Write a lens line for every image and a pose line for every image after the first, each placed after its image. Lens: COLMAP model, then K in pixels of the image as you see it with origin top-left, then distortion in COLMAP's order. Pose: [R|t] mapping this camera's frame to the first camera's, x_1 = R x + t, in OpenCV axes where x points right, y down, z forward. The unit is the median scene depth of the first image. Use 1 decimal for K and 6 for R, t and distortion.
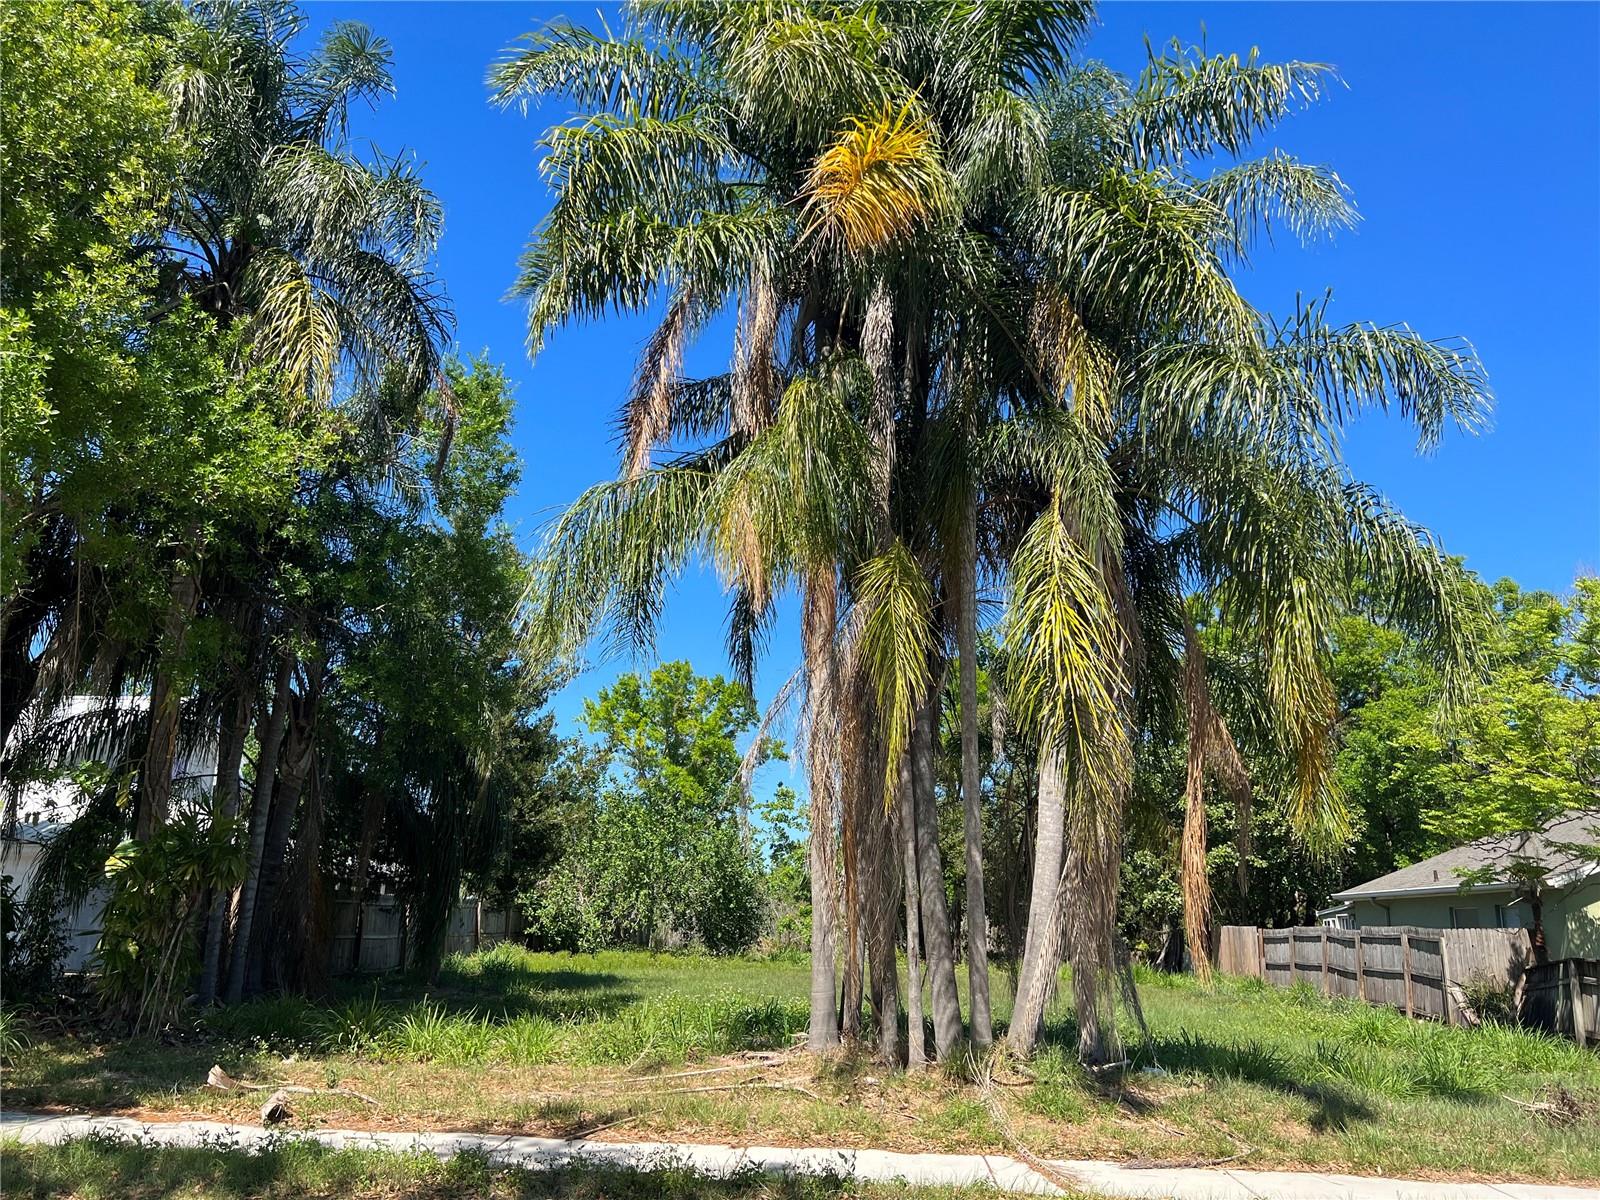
lens RADIAL K [[1241.4, 0, 795.1], [0, 1241.4, 598.5], [0, 0, 1]] dist [0.141879, -0.178267]
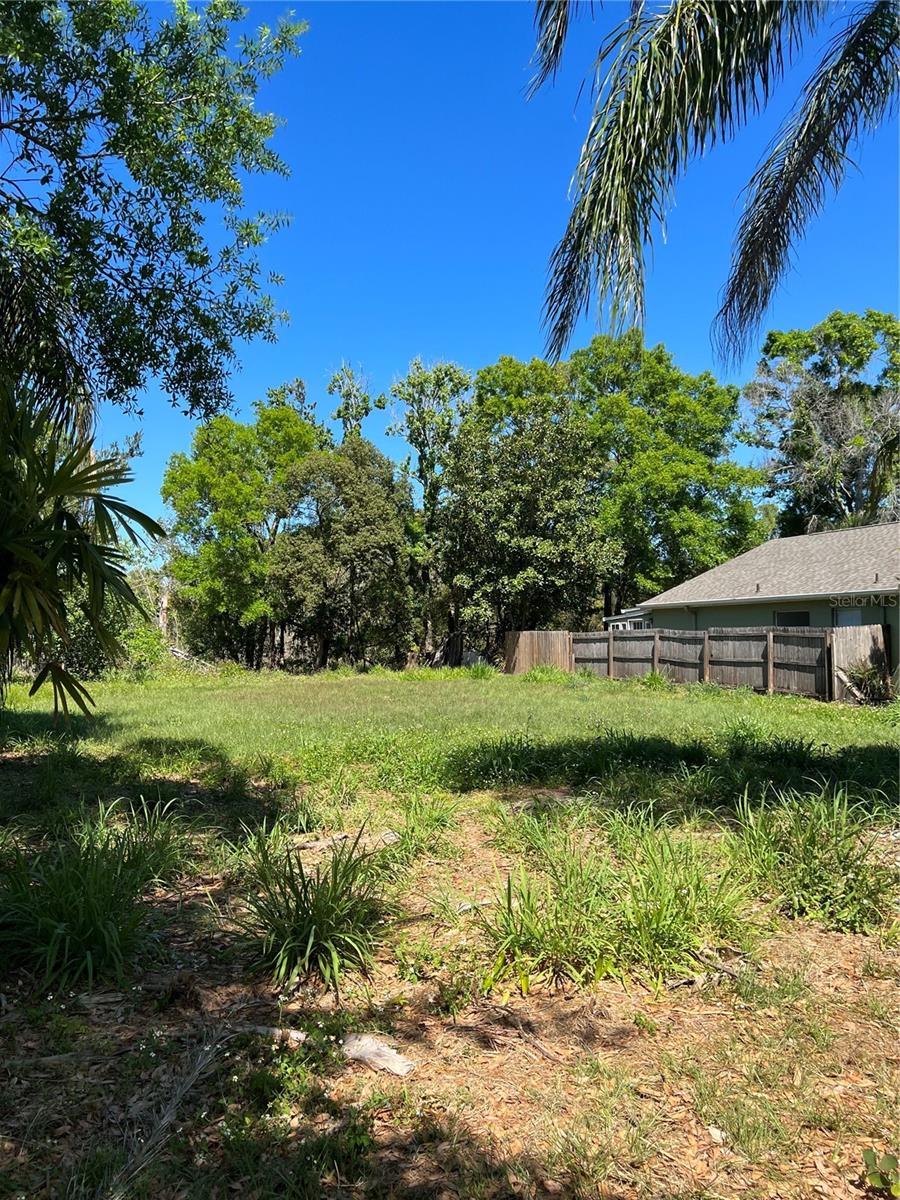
lens RADIAL K [[918.8, 0, 448.1], [0, 918.8, 614.2], [0, 0, 1]] dist [0.091670, -0.100582]
pose [[0.886478, -0.026252, 0.462026, -0.173824], [-0.081665, 0.973847, 0.212022, 0.057562], [-0.455509, -0.225684, 0.861150, 0.268526]]
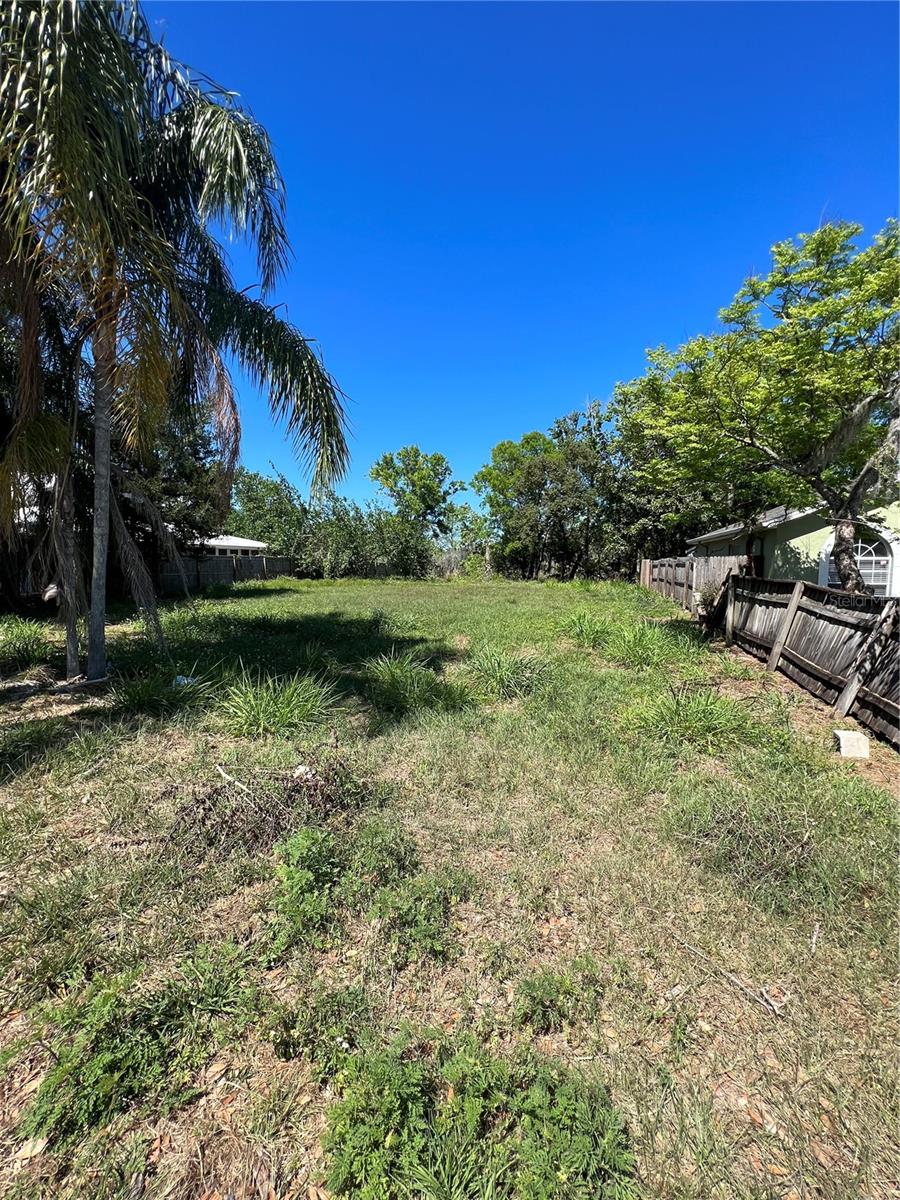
lens RADIAL K [[496.3, 0, 450.0], [0, 496.3, 600.0], [0, 0, 1]] dist [-0.002105, -0.000071]
pose [[0.977889, -0.002454, -0.209111, 0.233389], [0.069224, 0.947359, 0.312600, 0.066446], [0.197336, -0.320164, 0.926582, 0.246086]]
